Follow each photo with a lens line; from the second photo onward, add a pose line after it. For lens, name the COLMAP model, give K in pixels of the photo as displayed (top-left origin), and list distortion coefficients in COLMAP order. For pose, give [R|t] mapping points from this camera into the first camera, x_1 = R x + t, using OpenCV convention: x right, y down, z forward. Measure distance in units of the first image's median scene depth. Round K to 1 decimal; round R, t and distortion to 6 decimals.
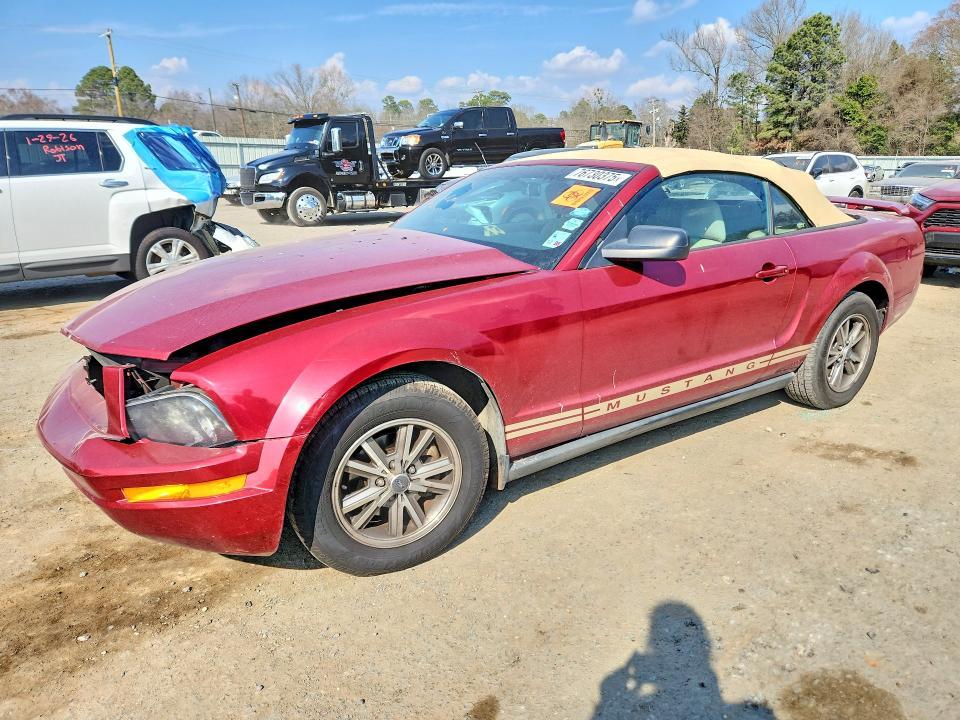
lens RADIAL K [[728.9, 0, 481.9], [0, 728.9, 358.0], [0, 0, 1]] dist [0.006569, -0.010752]
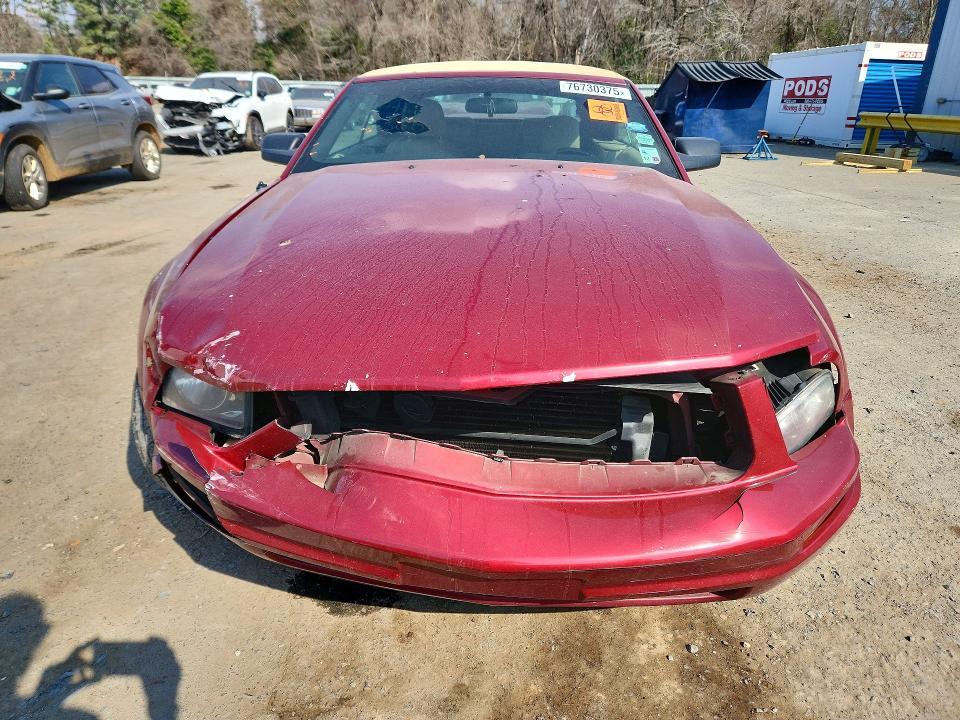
lens RADIAL K [[728.9, 0, 481.6], [0, 728.9, 359.7], [0, 0, 1]] dist [0.006569, -0.010752]
pose [[0.551965, -0.273835, 0.787623, -0.158381], [0.195917, 0.960689, 0.196707, -0.024635], [-0.810525, 0.045733, 0.583915, 0.110350]]
